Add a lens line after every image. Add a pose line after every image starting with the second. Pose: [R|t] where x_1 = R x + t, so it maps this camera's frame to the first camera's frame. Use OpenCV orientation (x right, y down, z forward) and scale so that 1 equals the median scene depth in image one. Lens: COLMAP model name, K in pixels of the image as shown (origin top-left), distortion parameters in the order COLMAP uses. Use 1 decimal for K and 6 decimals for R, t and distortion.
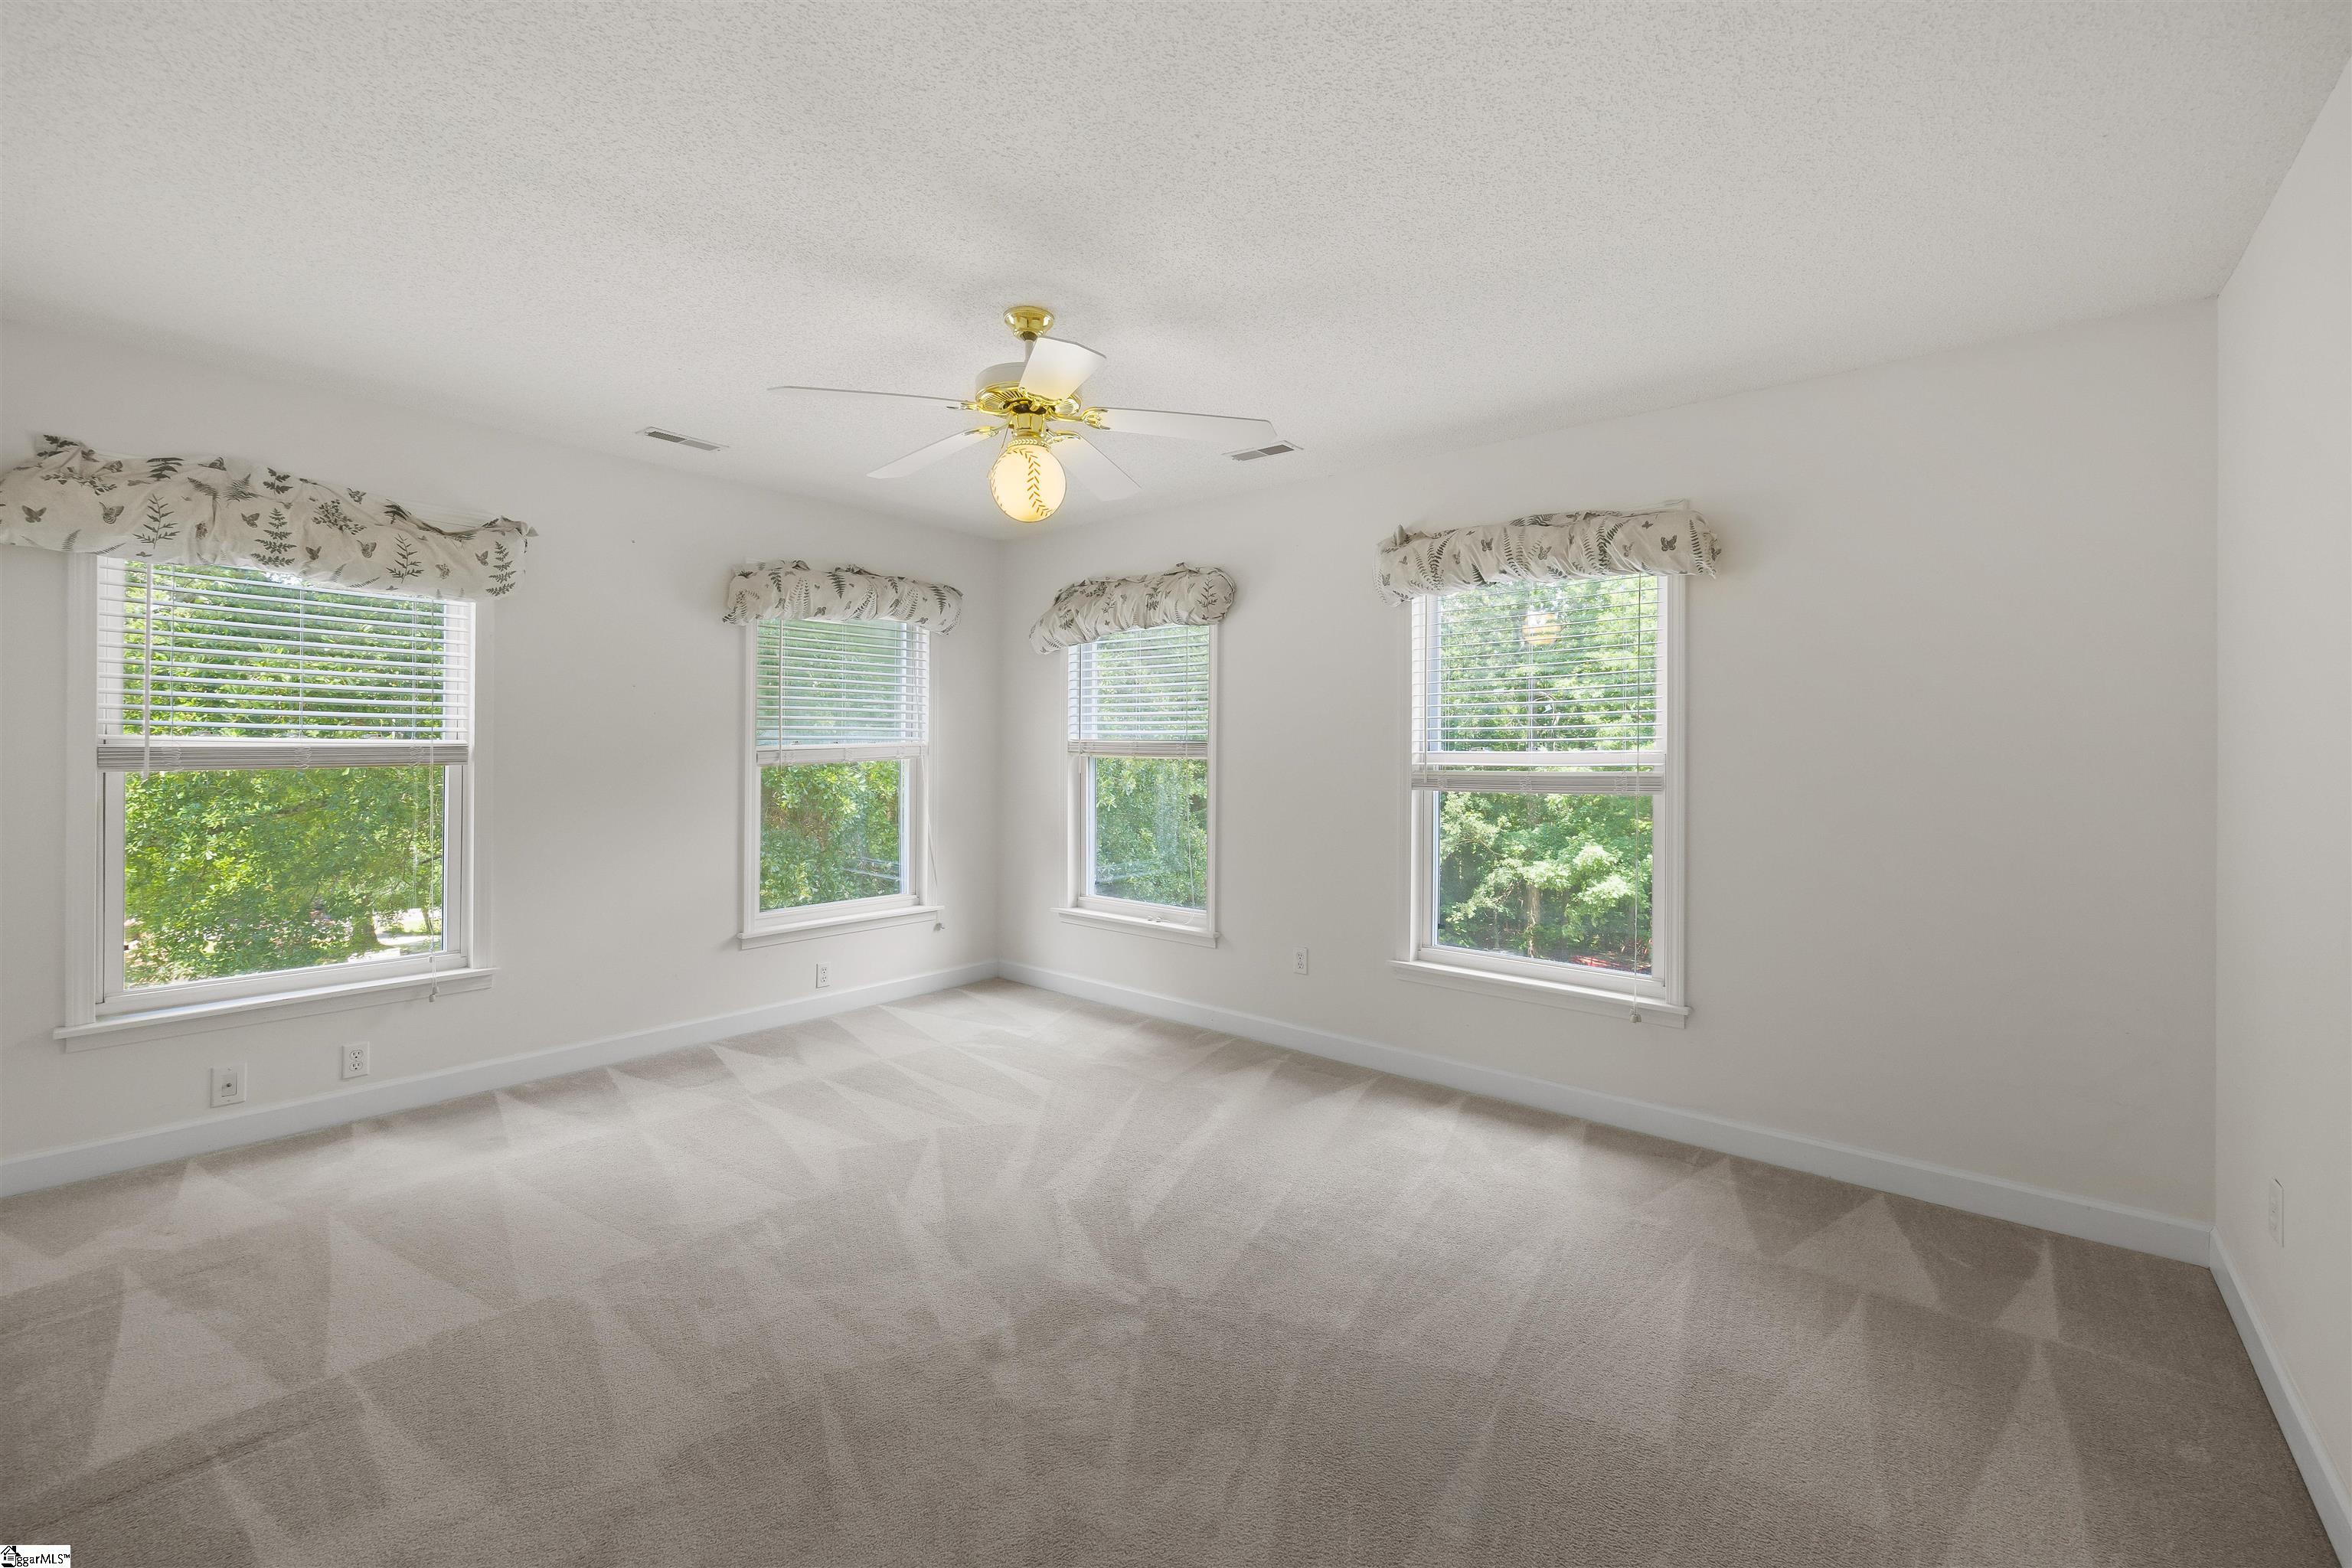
lens RADIAL K [[965.0, 0, 1201.9], [0, 965.0, 769.0], [0, 0, 1]] dist [-0.001333, -0.000170]
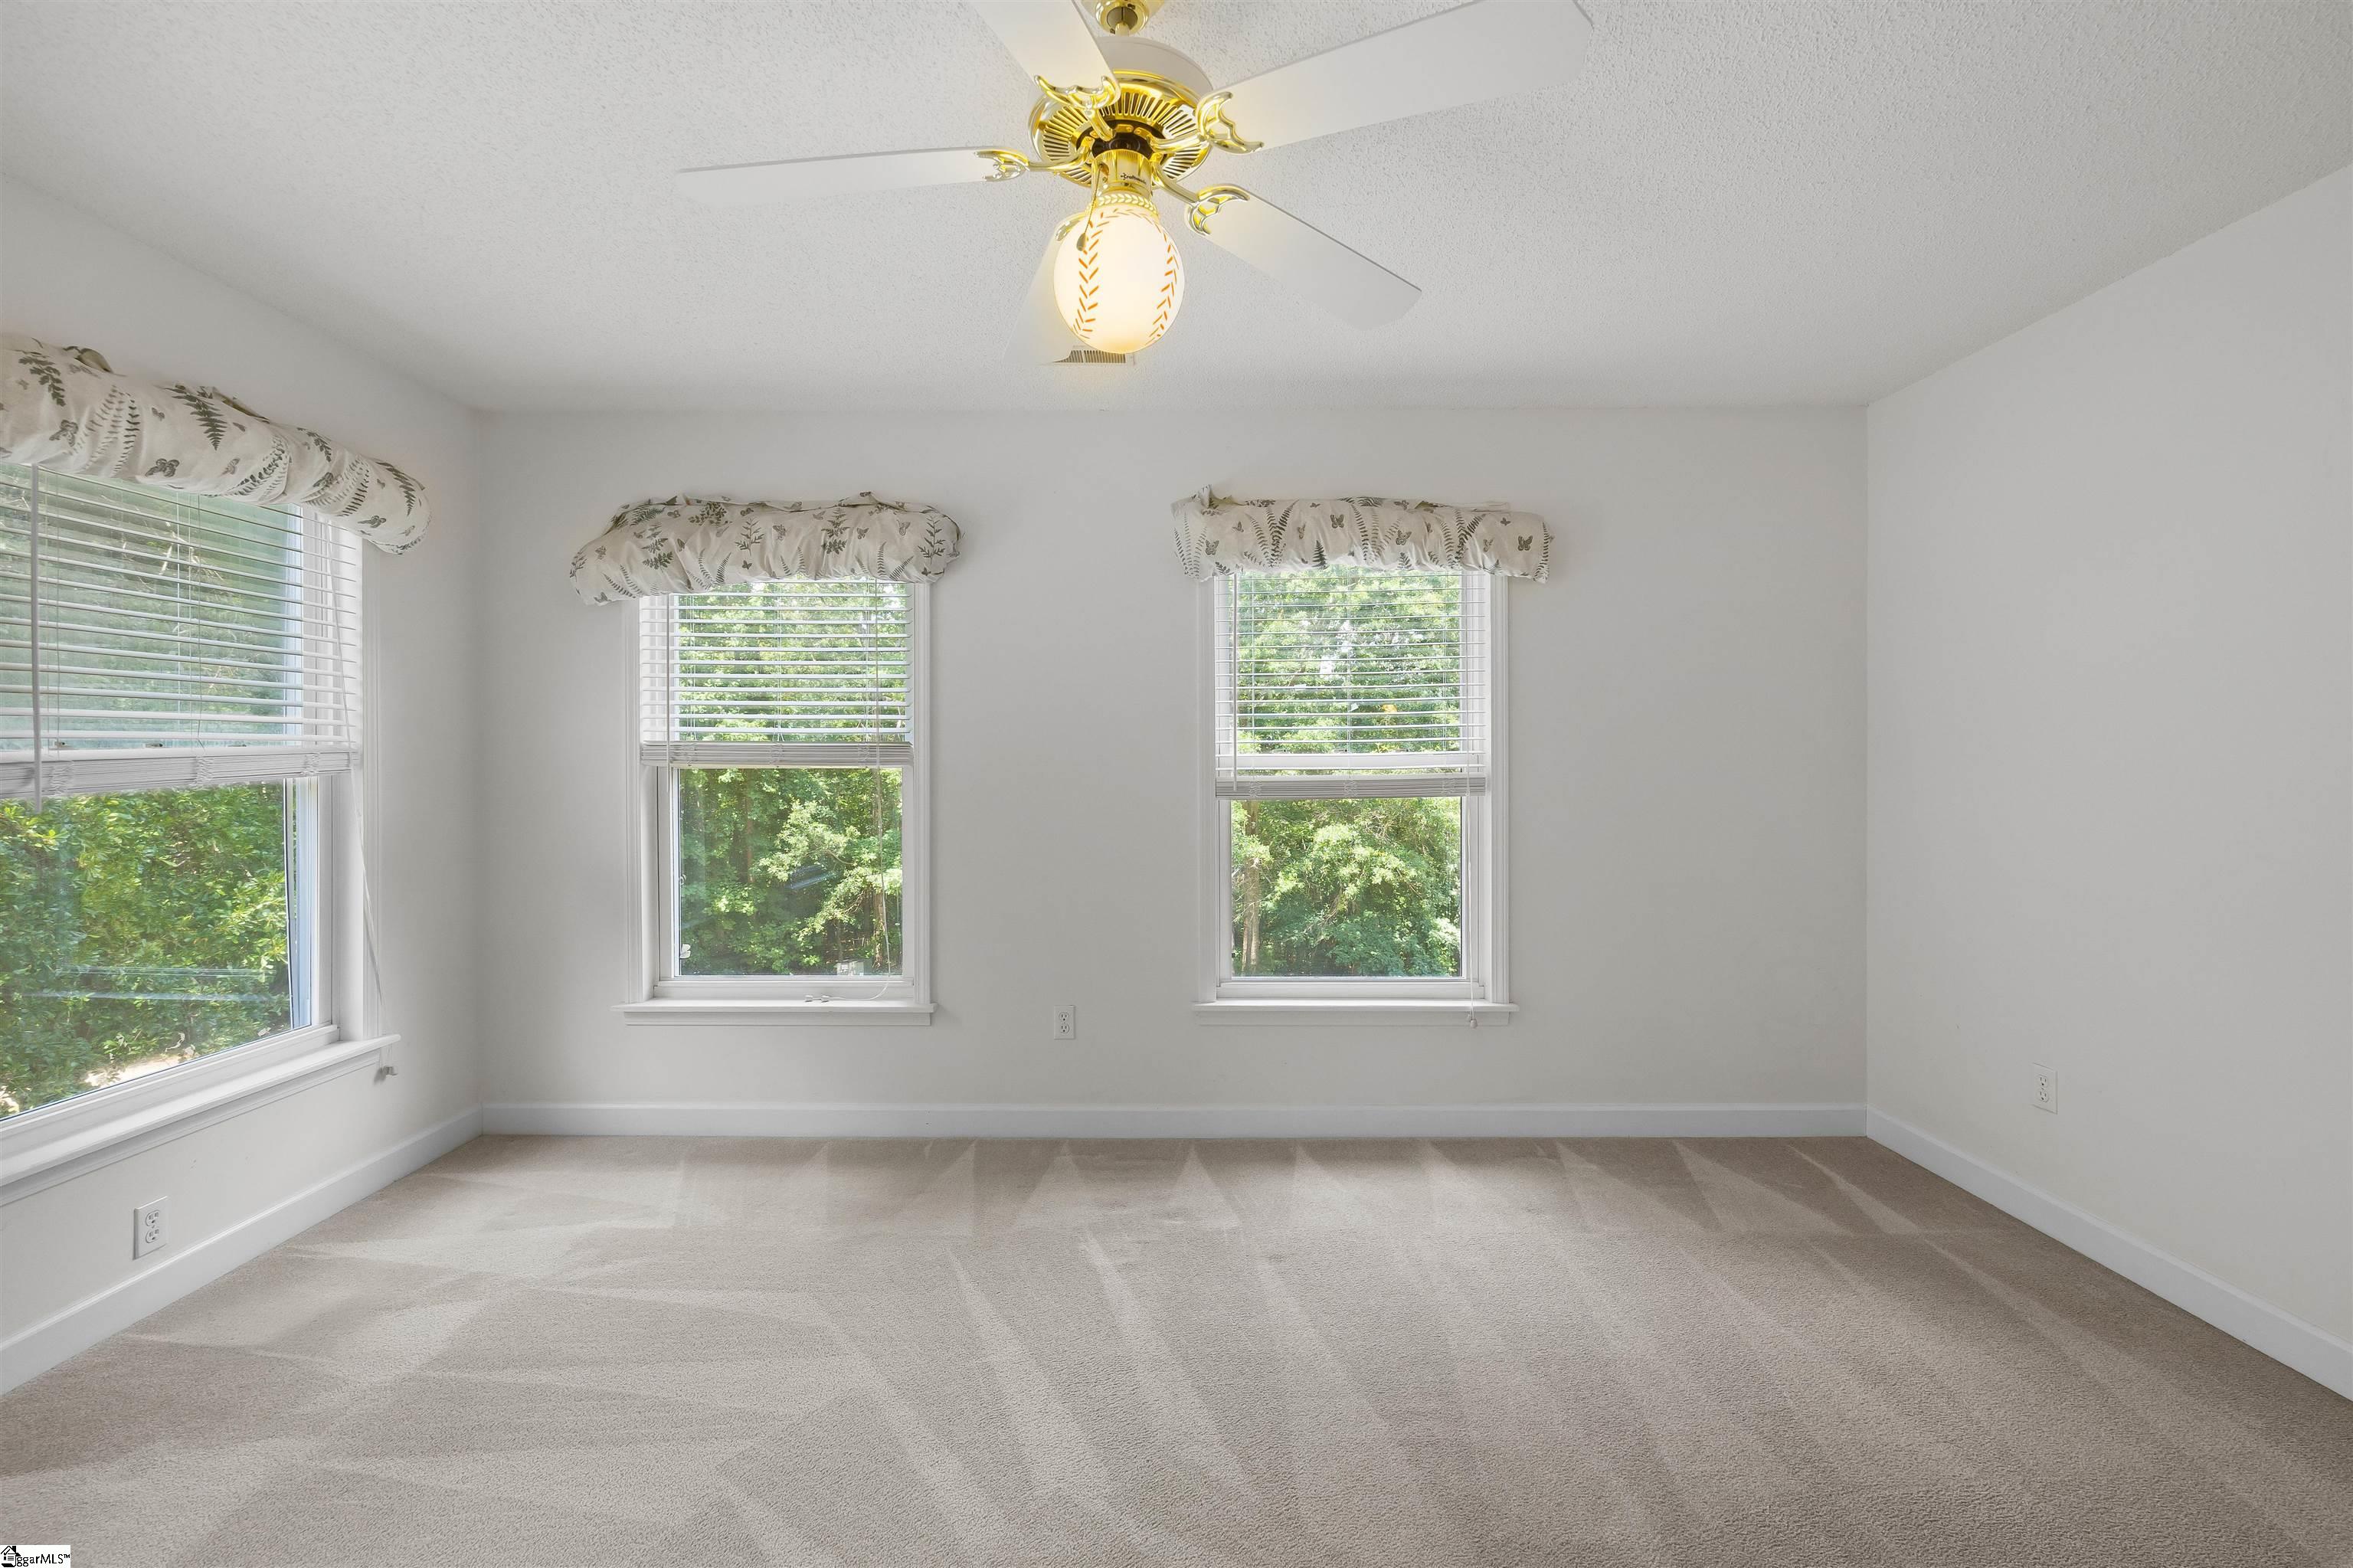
lens RADIAL K [[958.0, 0, 1173.3], [0, 958.0, 775.5], [0, 0, 1]] dist [-0.002522, -0.000356]
pose [[0.781726, -0.019921, 0.623304, -0.298671], [0.020053, 0.999776, 0.006804, -0.005451], [-0.623300, 0.007180, 0.781950, 0.321130]]
